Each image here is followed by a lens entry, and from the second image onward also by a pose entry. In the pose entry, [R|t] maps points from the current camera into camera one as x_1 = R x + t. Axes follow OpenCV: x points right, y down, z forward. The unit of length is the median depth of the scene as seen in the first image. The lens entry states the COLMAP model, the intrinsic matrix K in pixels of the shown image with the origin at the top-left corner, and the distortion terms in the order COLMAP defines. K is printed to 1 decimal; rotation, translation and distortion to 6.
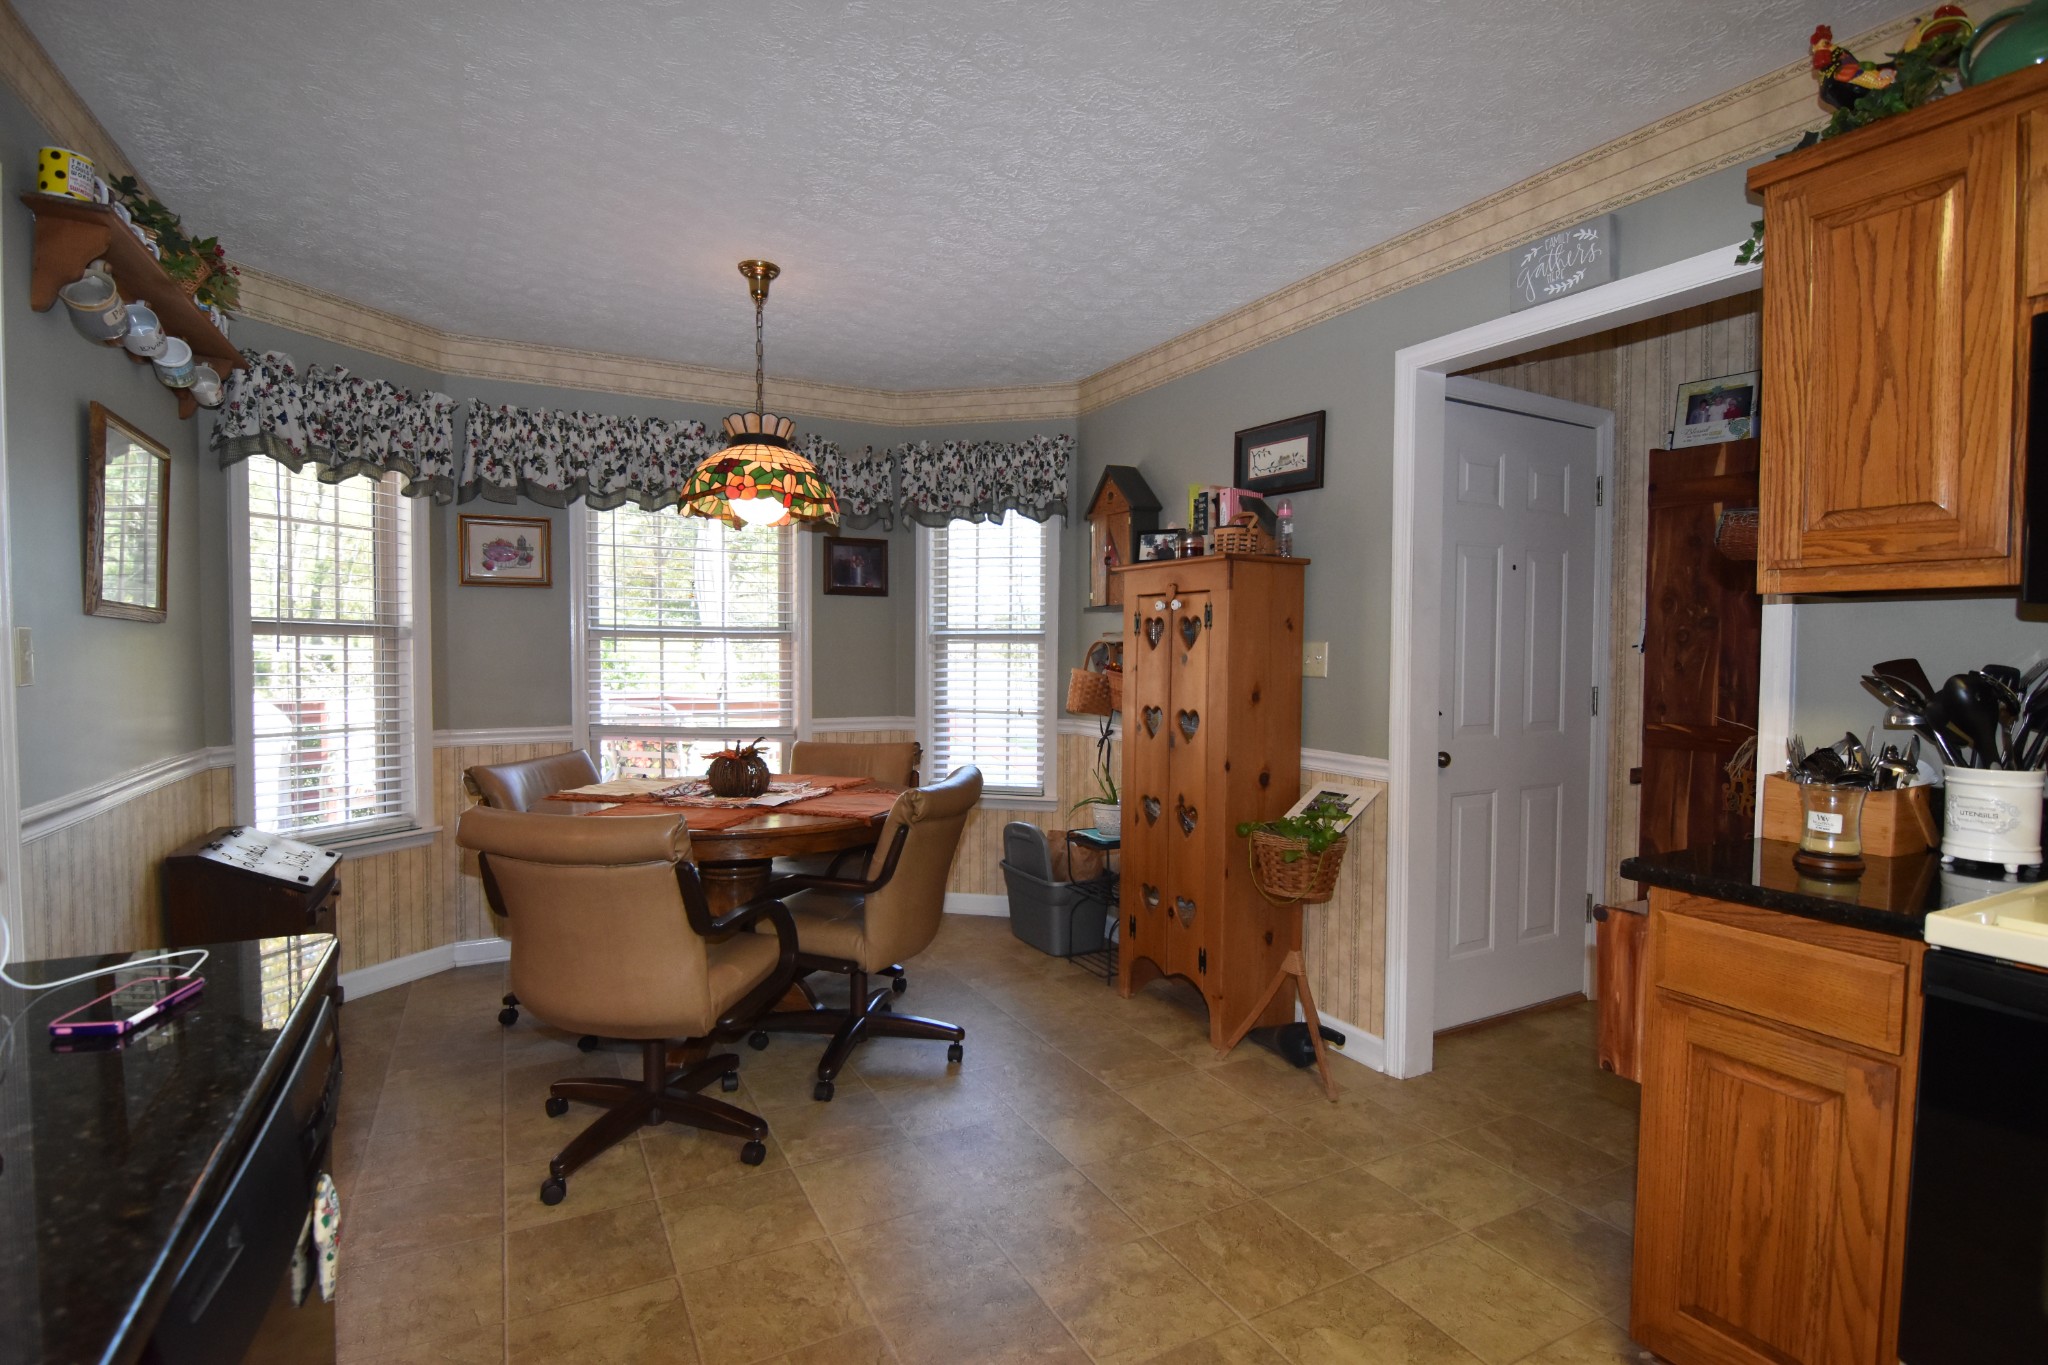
lens RADIAL K [[986.6, 0, 1025.3], [0, 986.6, 679.0], [0, 0, 1]] dist [-0.000999, -0.013279]
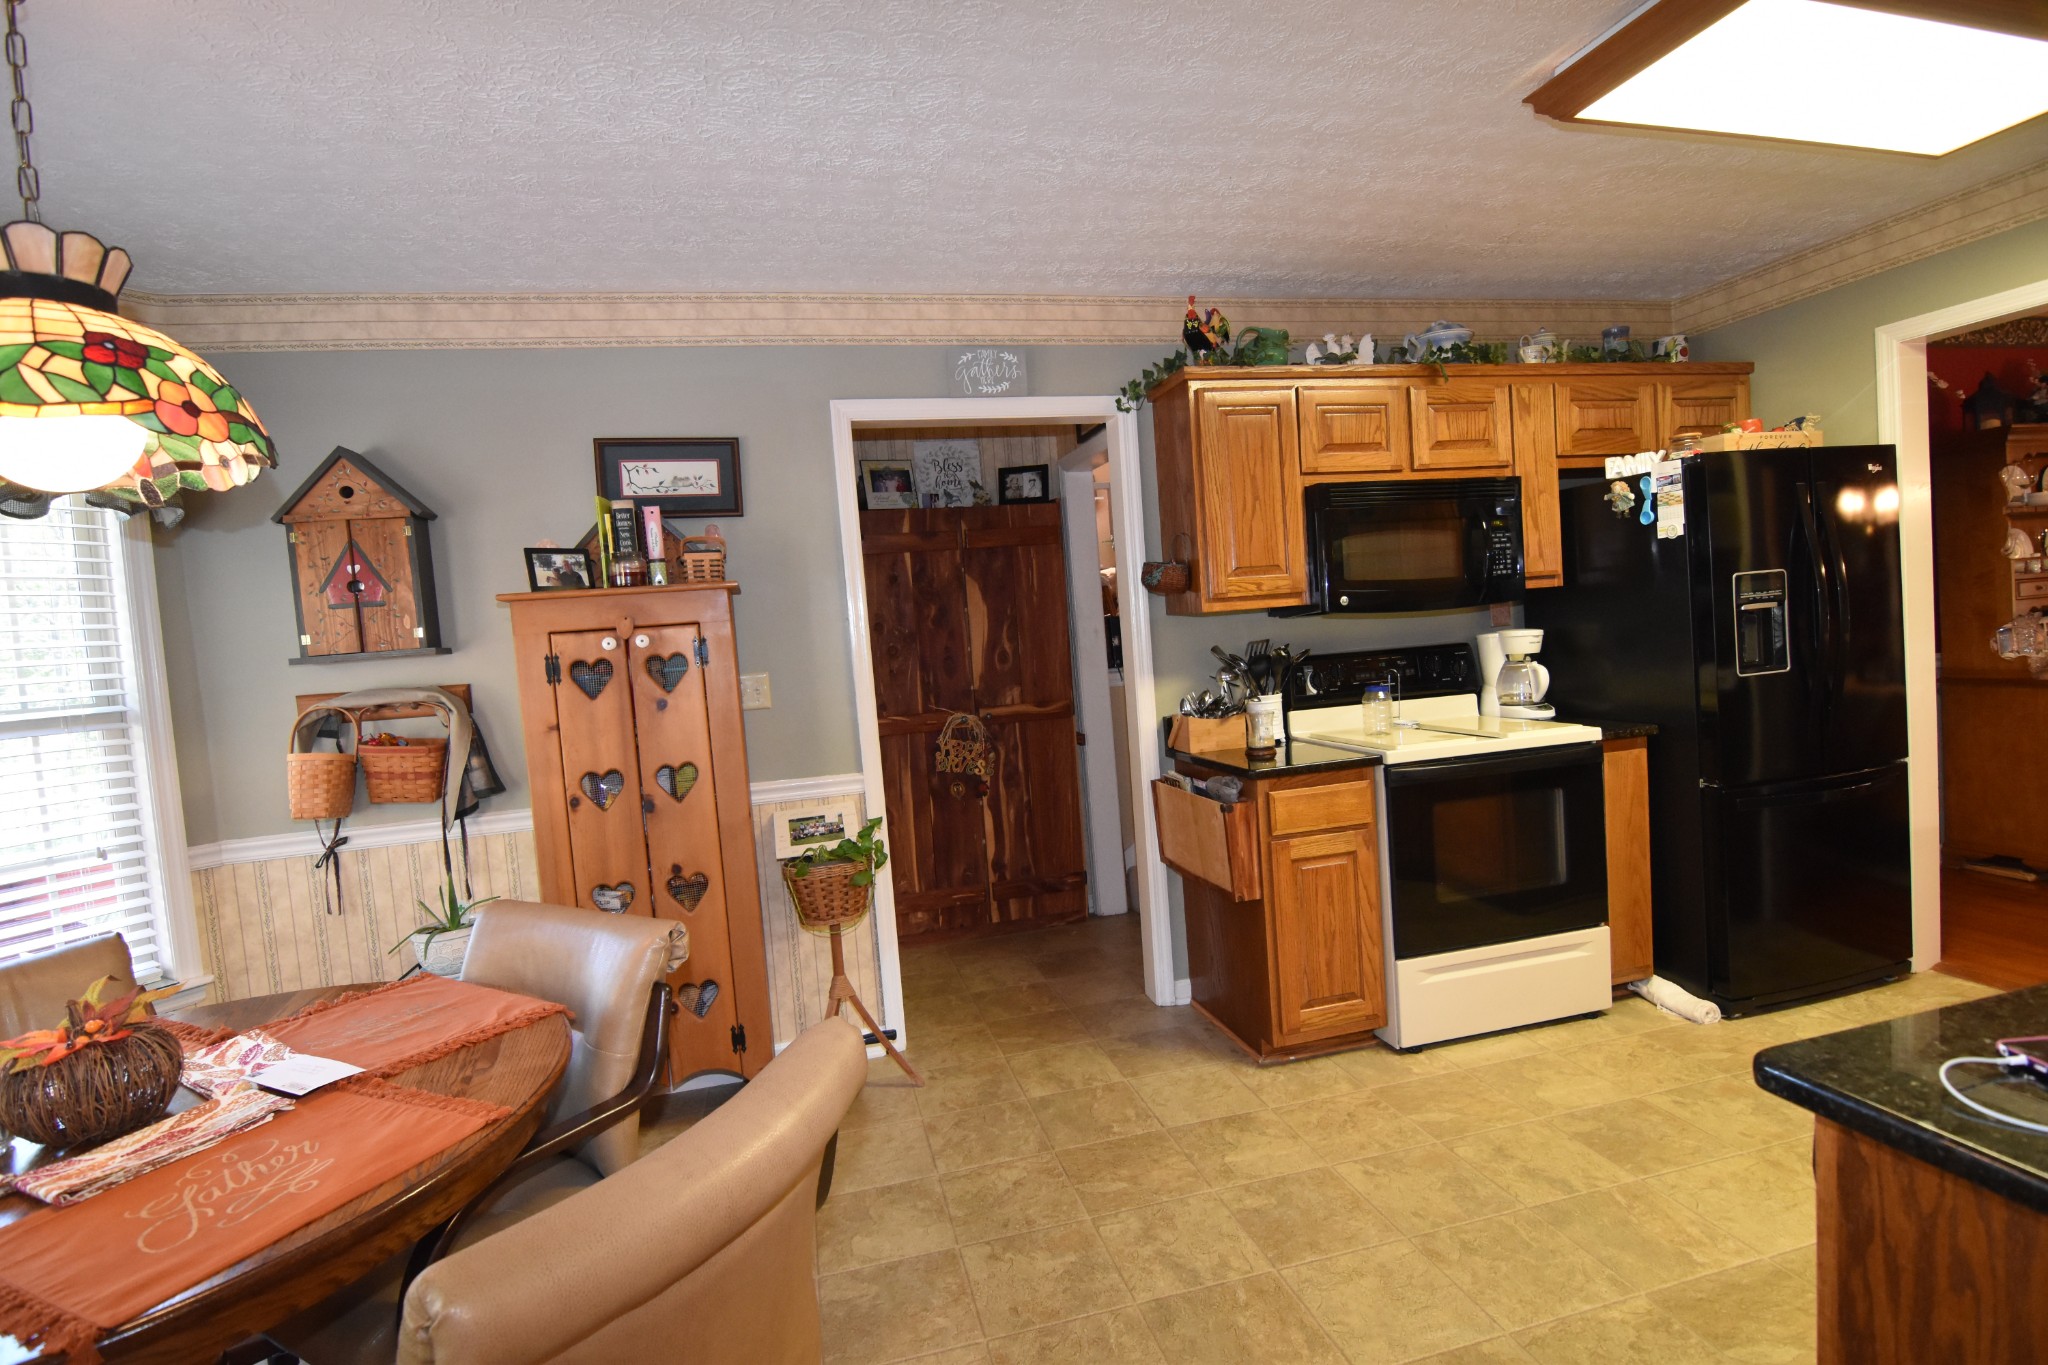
lens RADIAL K [[986.6, 0, 1025.3], [0, 986.6, 679.0], [0, 0, 1]] dist [-0.000999, -0.013279]
pose [[0.241192, -0.072640, 0.967755, -0.602178], [0.109167, 0.992896, 0.047320, -0.050066], [-0.964318, 0.094234, 0.247409, 0.511169]]
